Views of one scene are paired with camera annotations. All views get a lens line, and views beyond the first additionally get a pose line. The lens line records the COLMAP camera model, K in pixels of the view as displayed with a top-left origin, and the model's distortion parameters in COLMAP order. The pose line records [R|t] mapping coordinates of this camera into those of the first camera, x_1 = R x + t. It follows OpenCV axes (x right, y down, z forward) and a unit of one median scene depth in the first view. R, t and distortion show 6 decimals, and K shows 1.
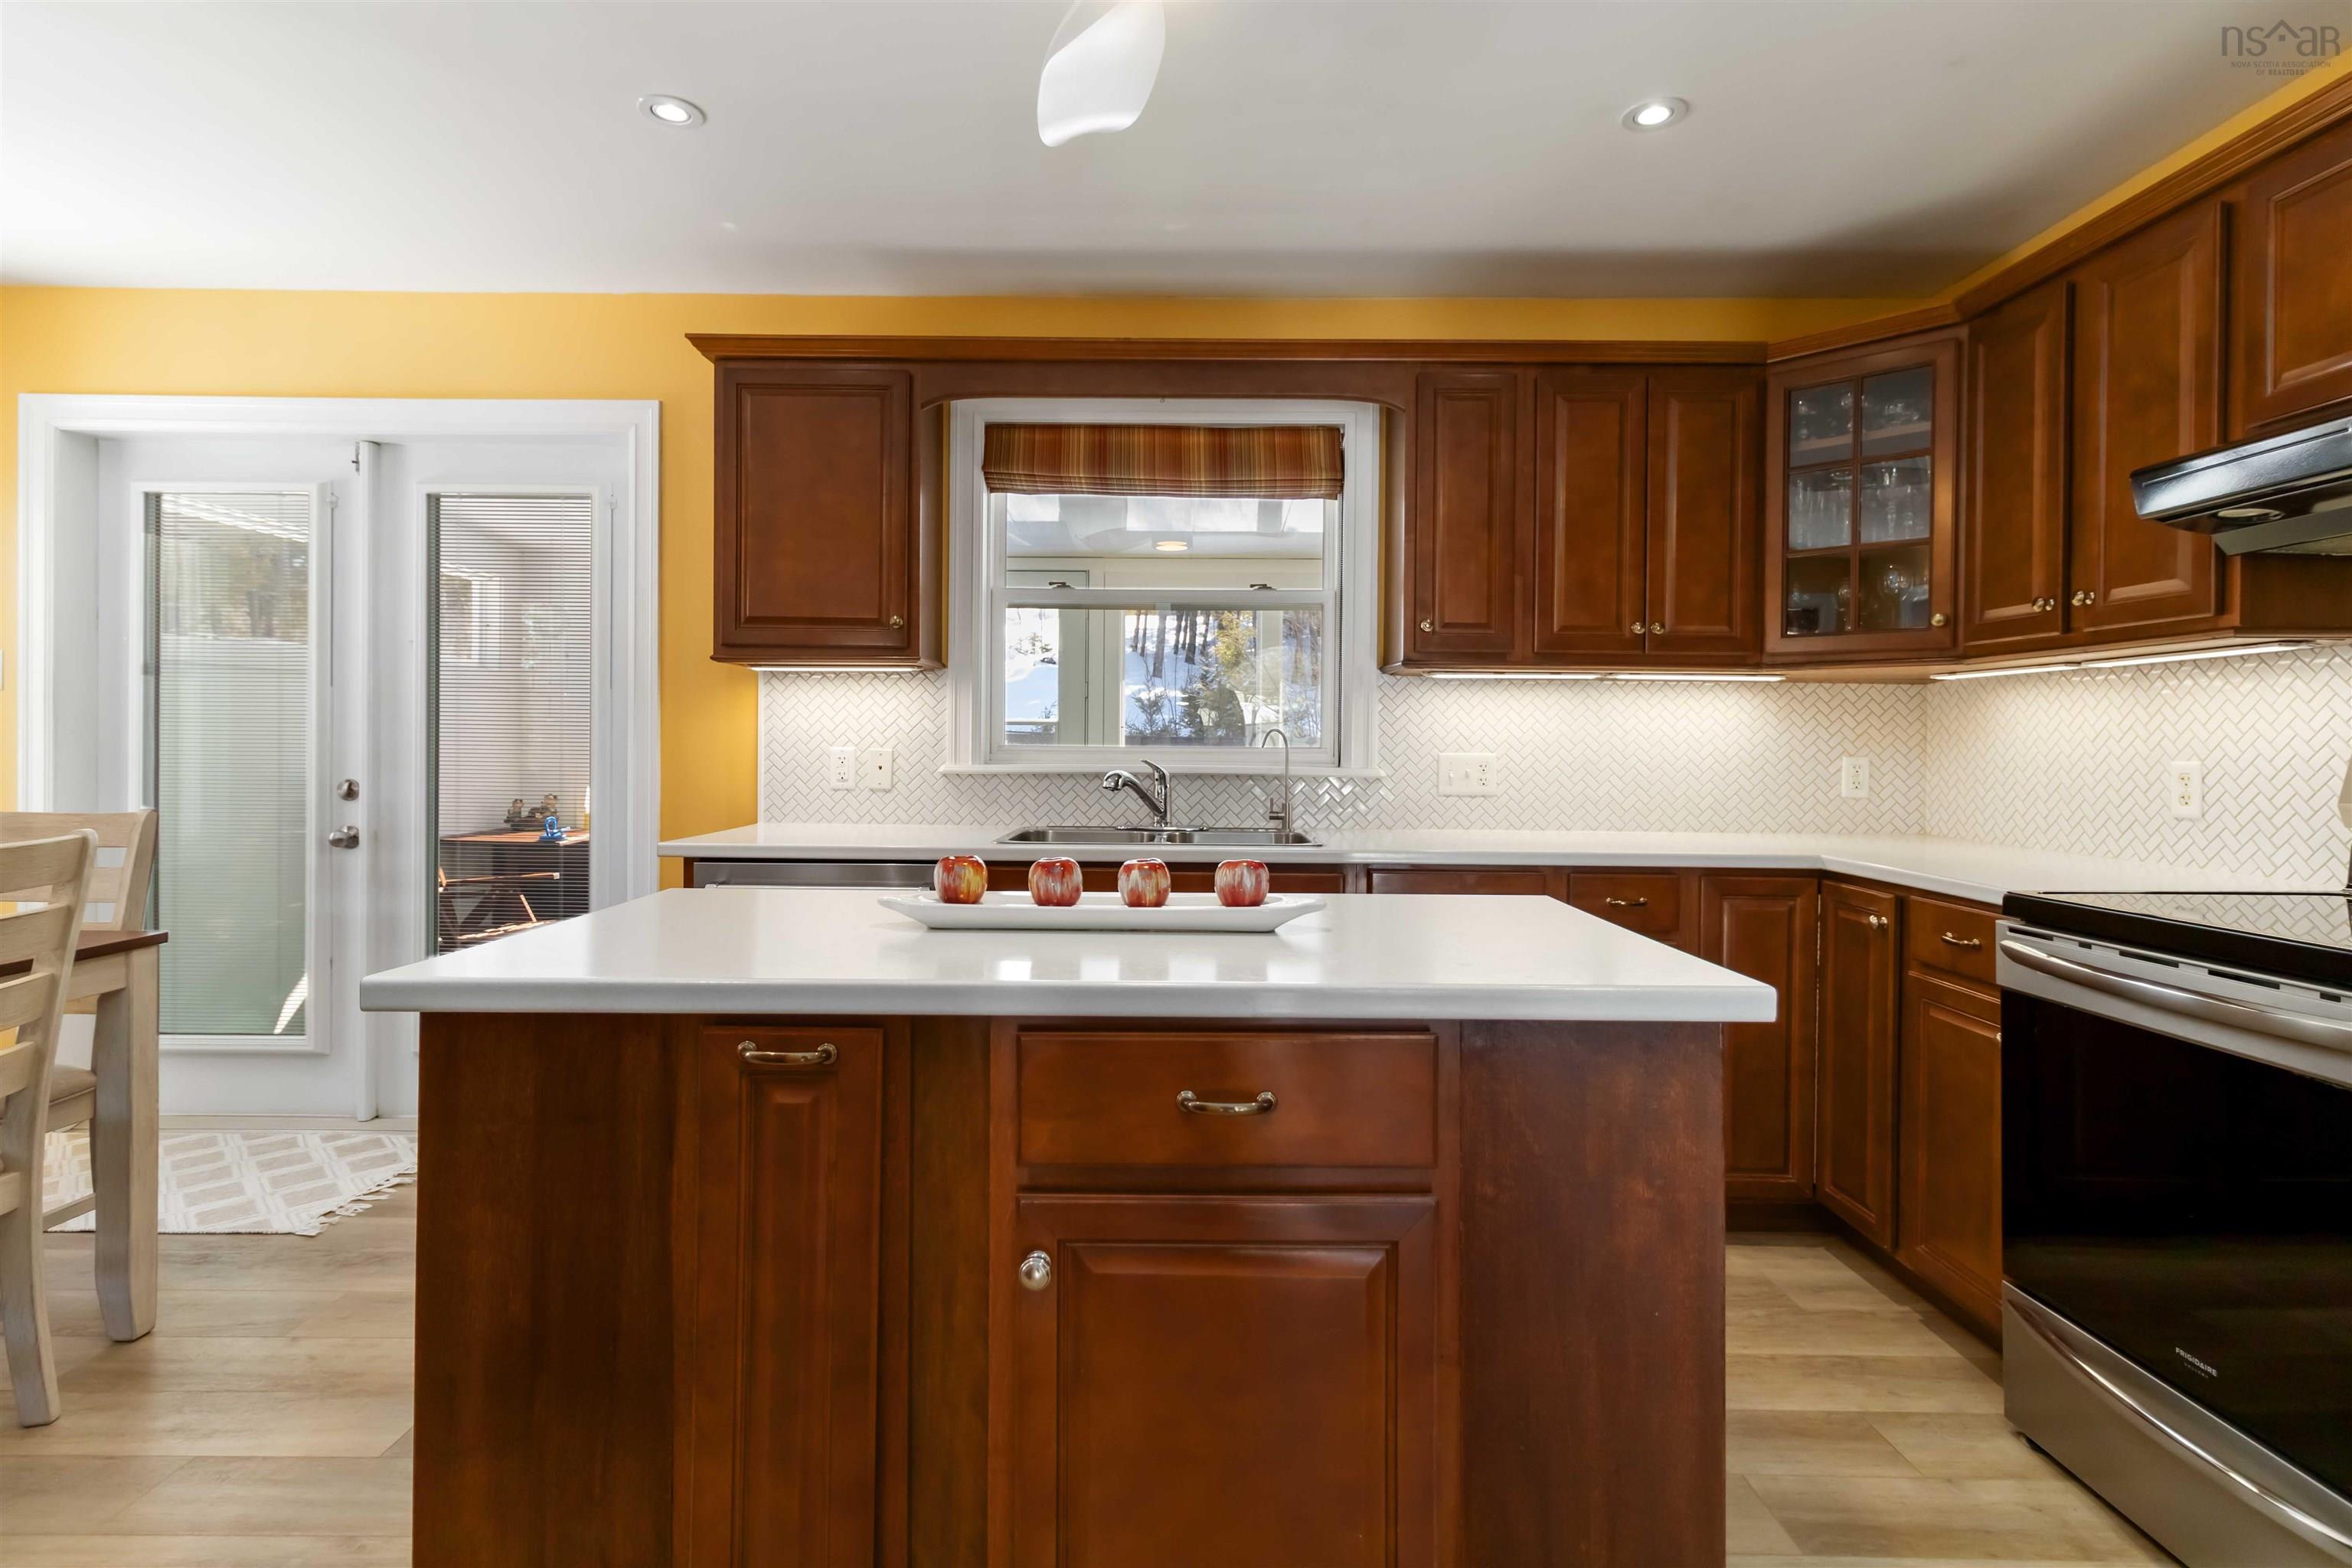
lens RADIAL K [[1157.5, 0, 1169.2], [0, 1157.5, 746.4], [0, 0, 1]] dist [0.004514, 0.000700]
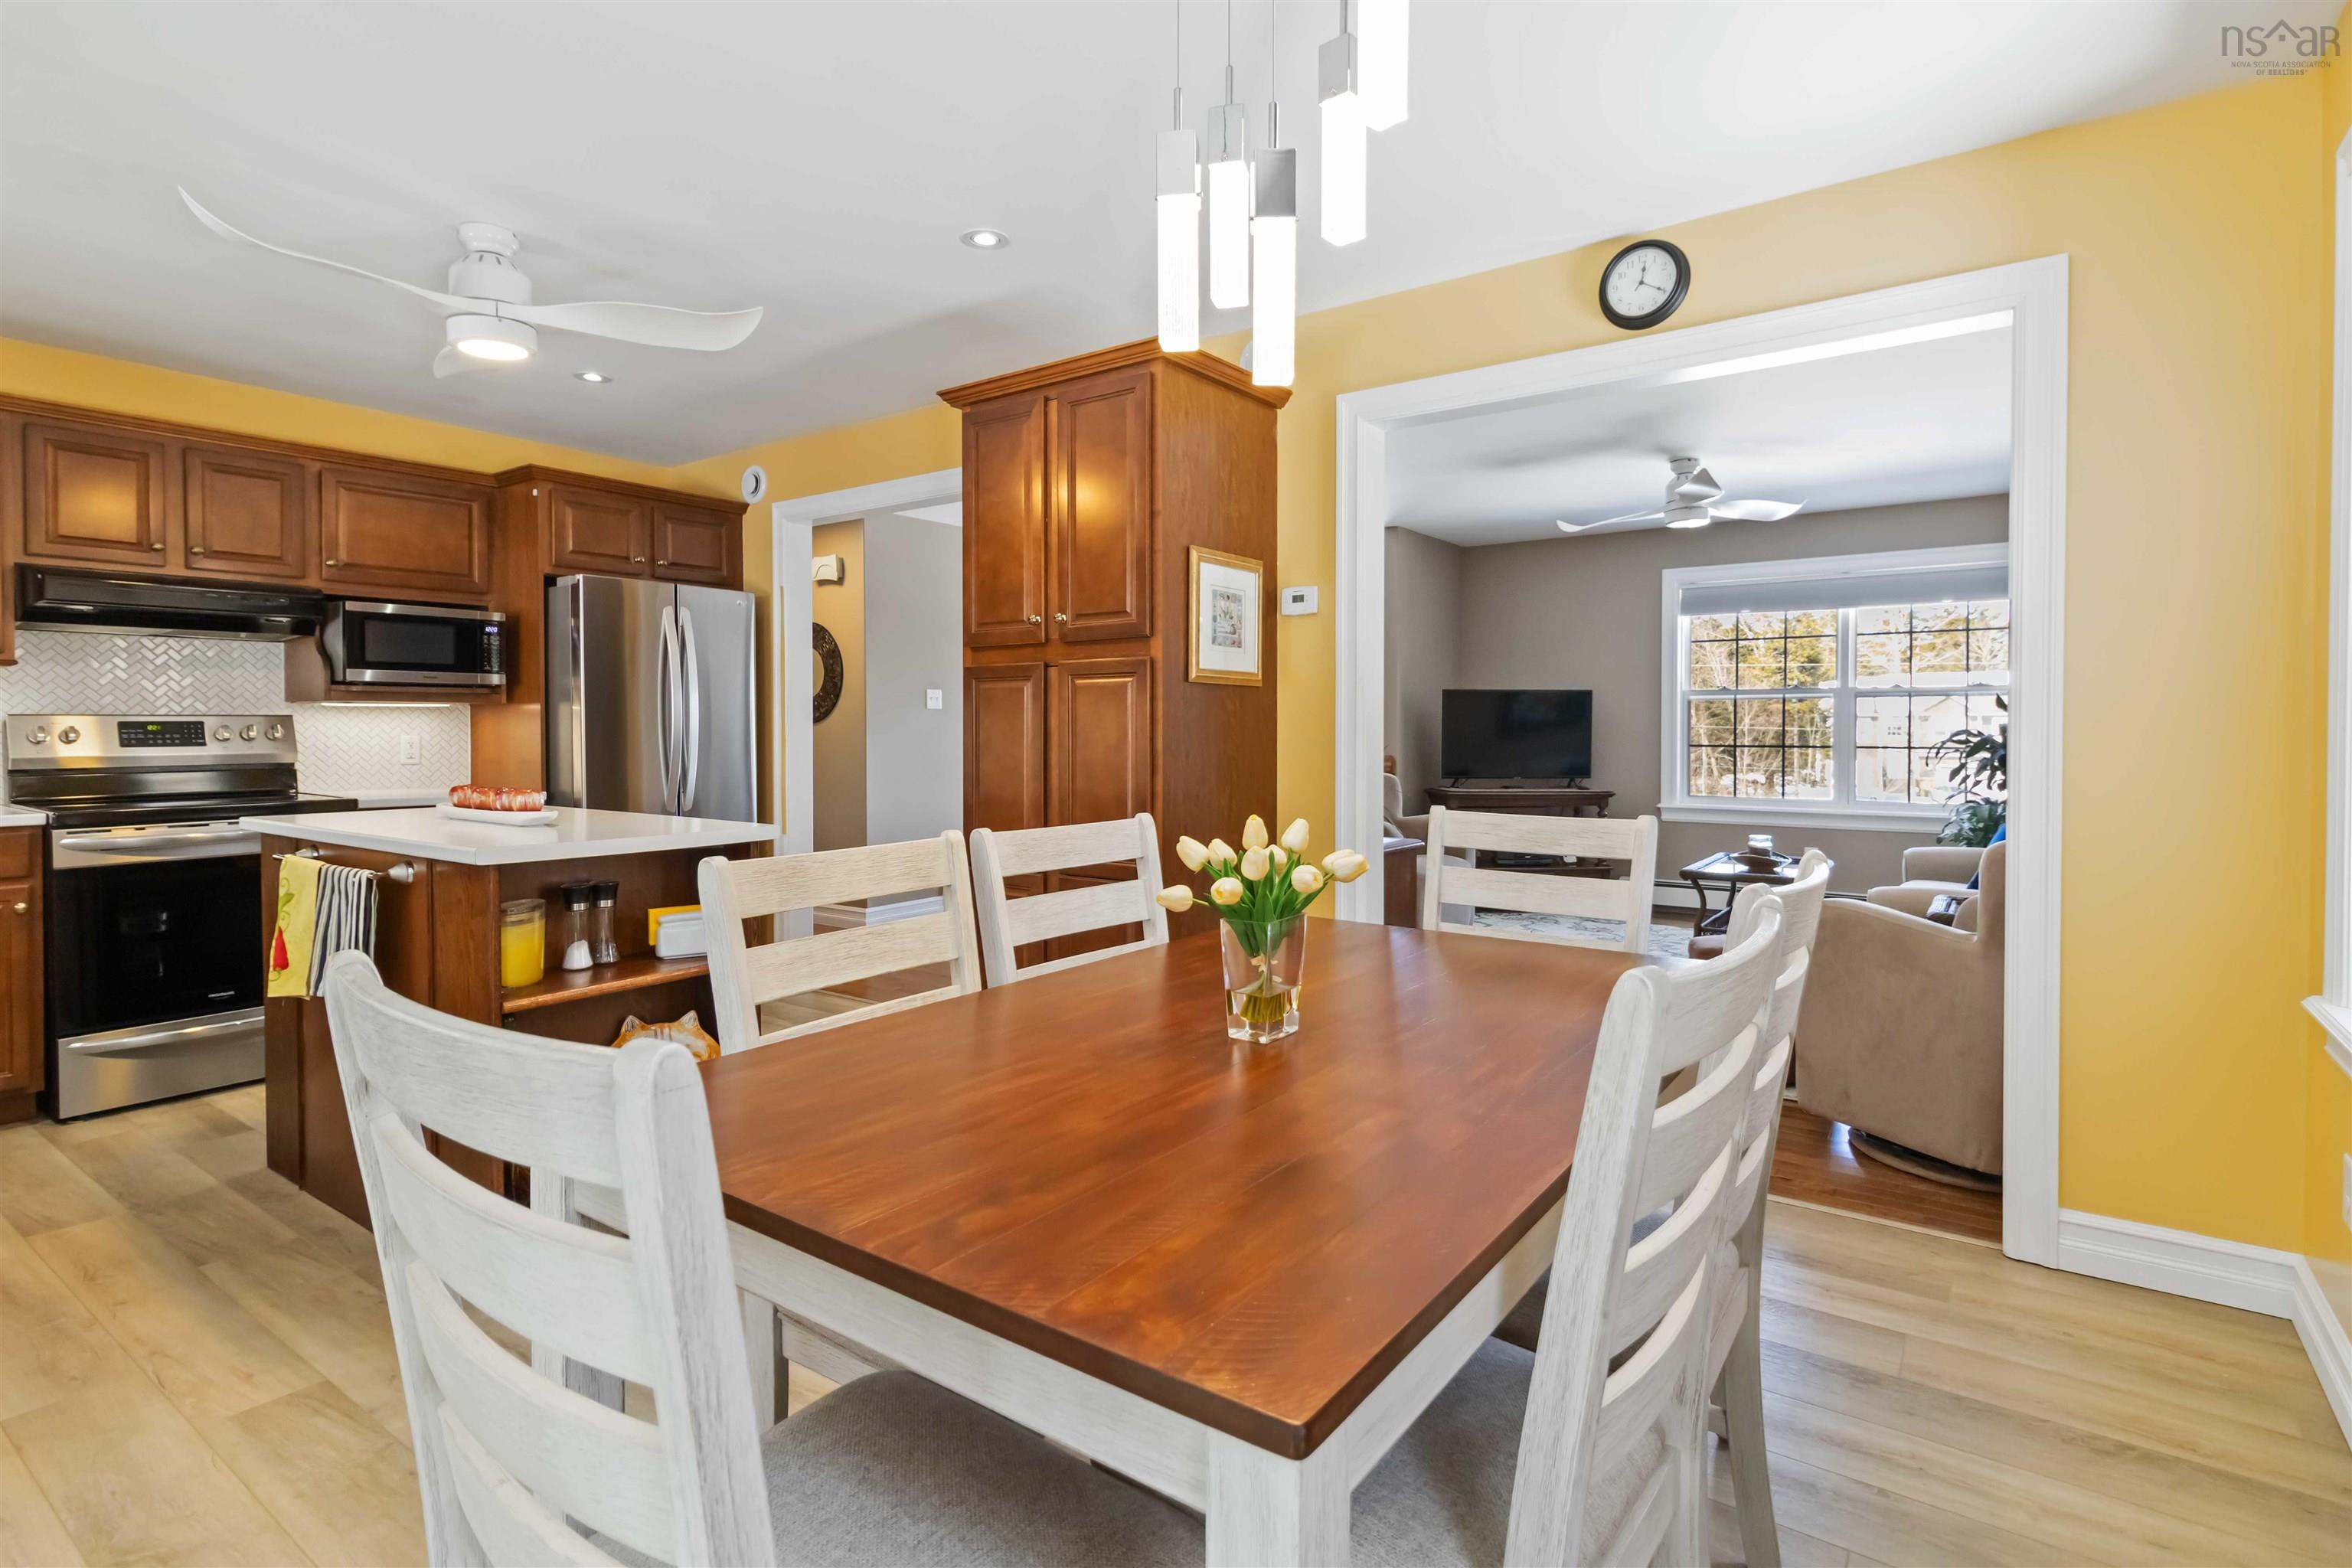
lens RADIAL K [[1157.5, 0, 1169.2], [0, 1157.5, 746.4], [0, 0, 1]] dist [0.004514, 0.000700]
pose [[-0.812970, -0.016833, 0.582062, -0.978383], [-0.005711, 0.999765, 0.020936, -0.011168], [-0.582277, 0.013696, -0.812875, 0.875138]]
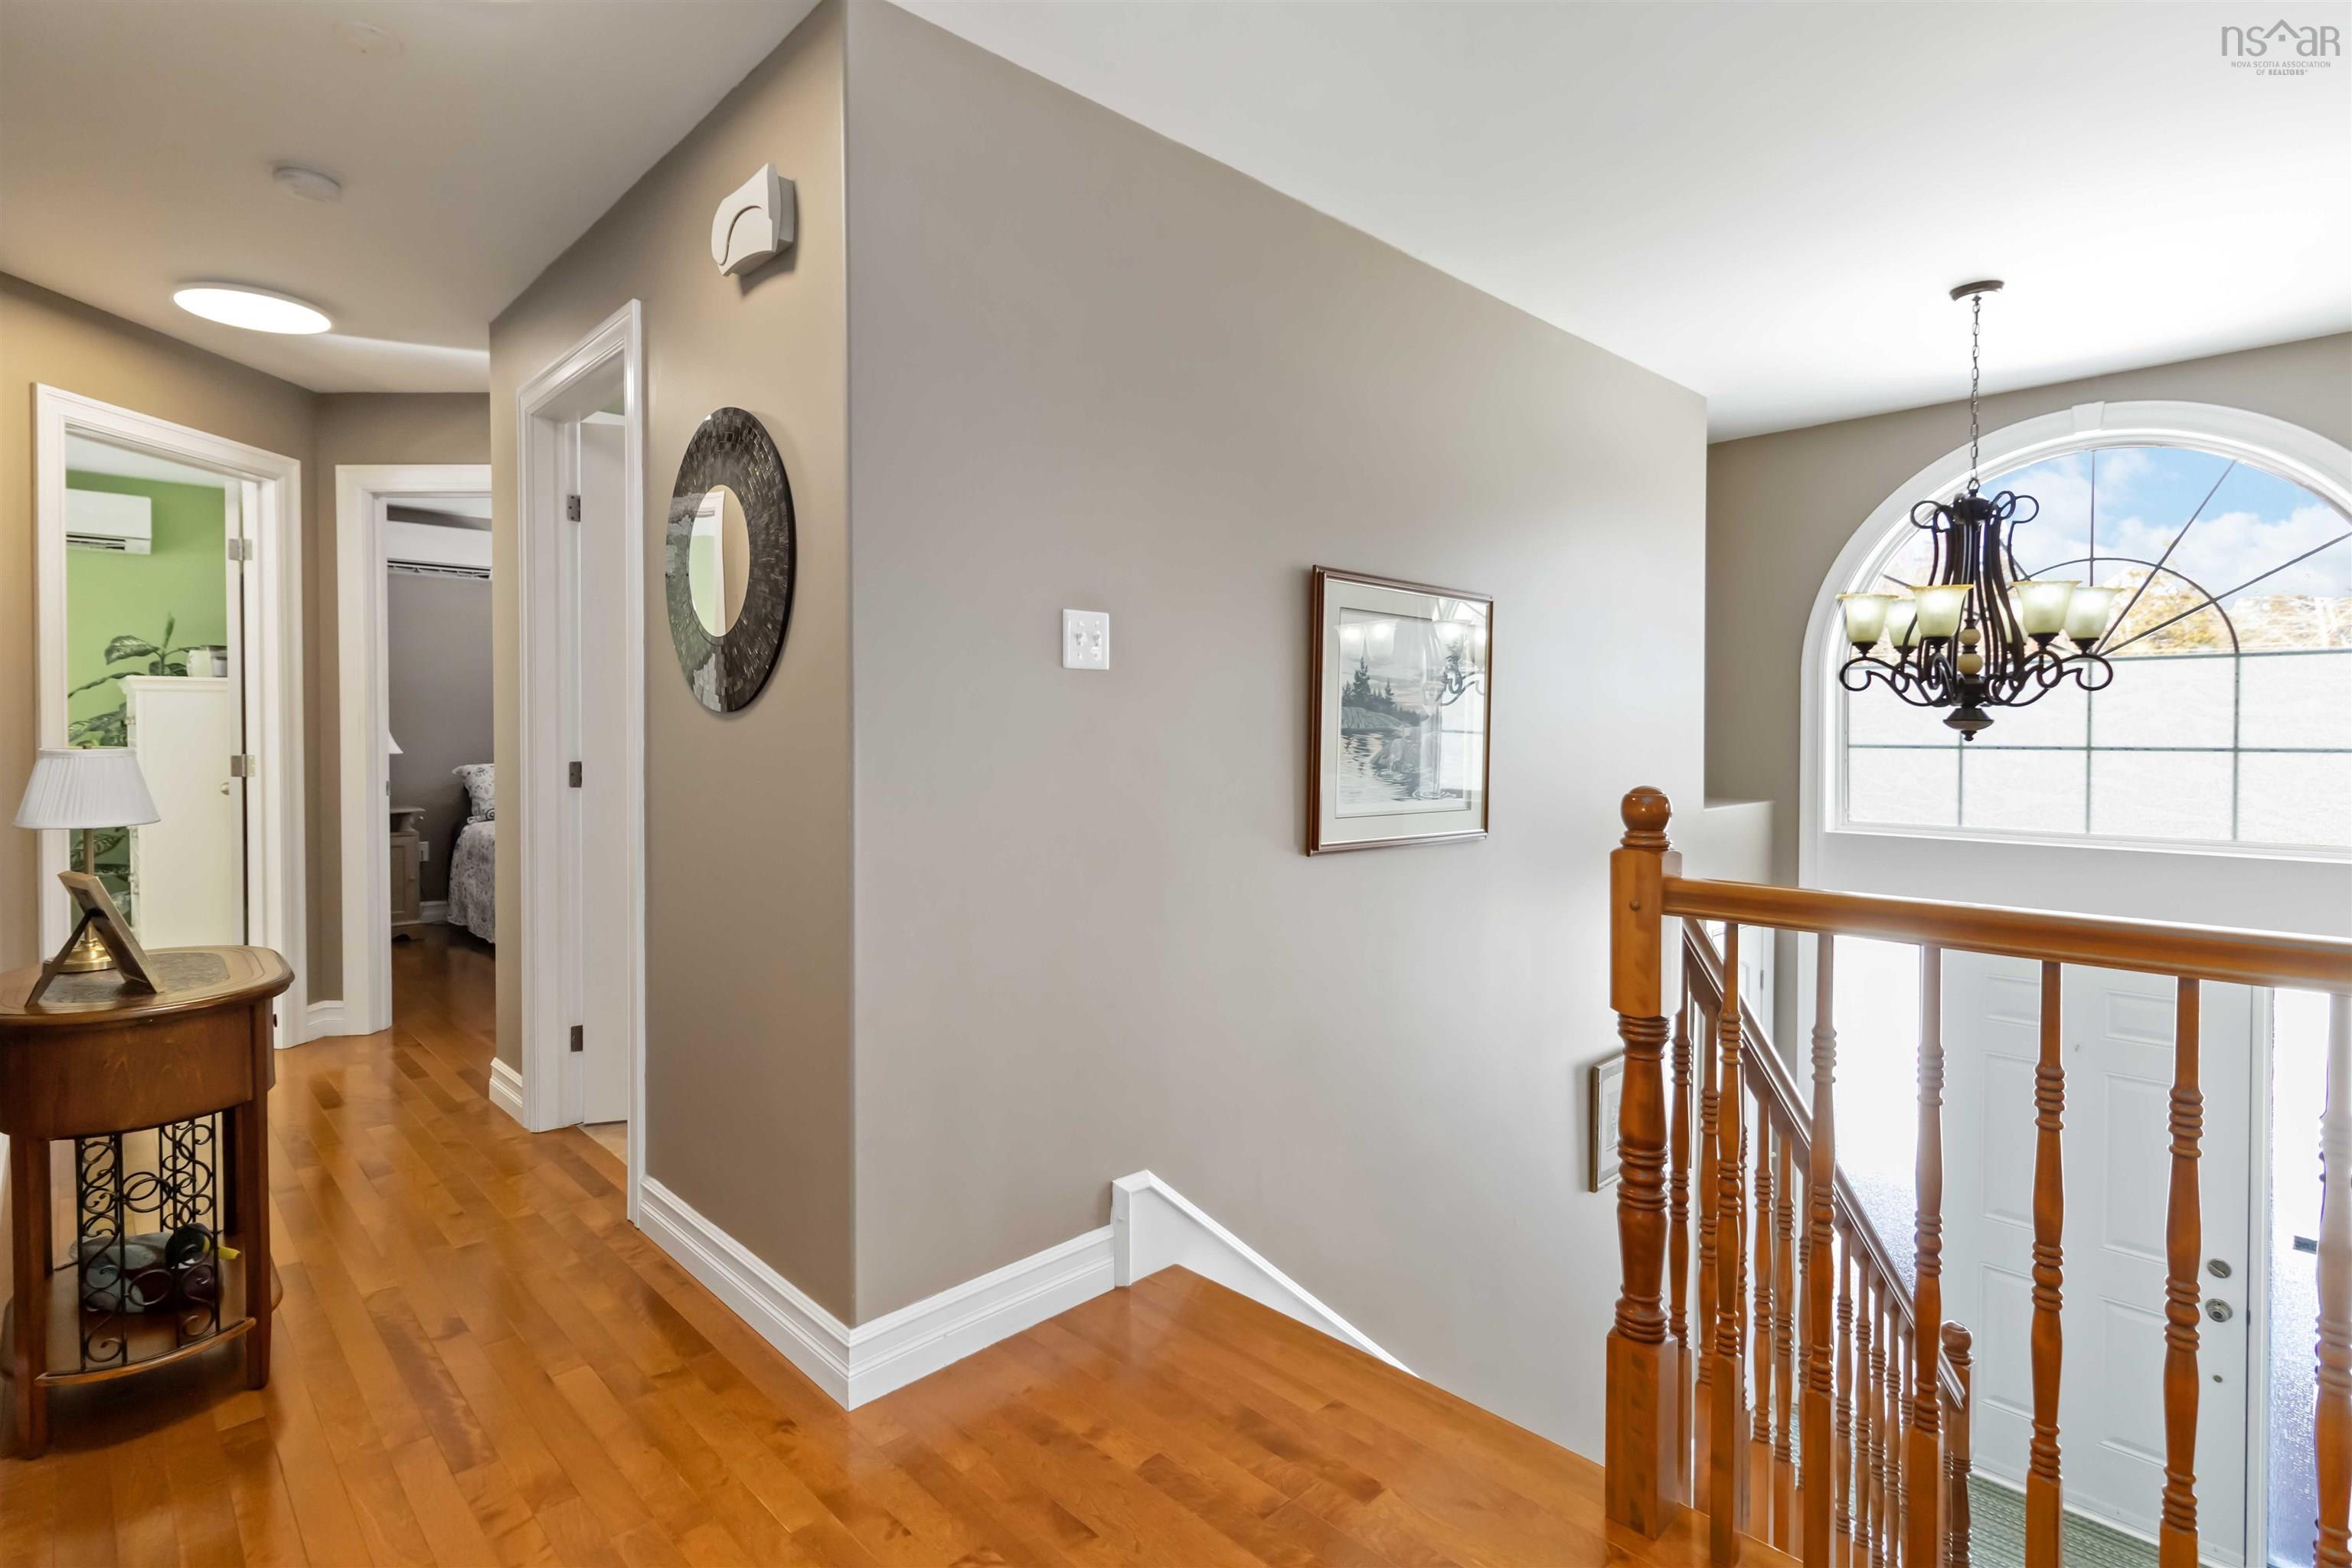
lens RADIAL K [[1157.5, 0, 1169.2], [0, 1157.5, 746.4], [0, 0, 1]] dist [0.004514, 0.000700]
pose [[-0.695444, -0.017066, 0.718378, 0.104410], [-0.003069, 0.999779, 0.020779, -0.000135], [-0.718574, 0.012246, -0.695343, -0.183280]]
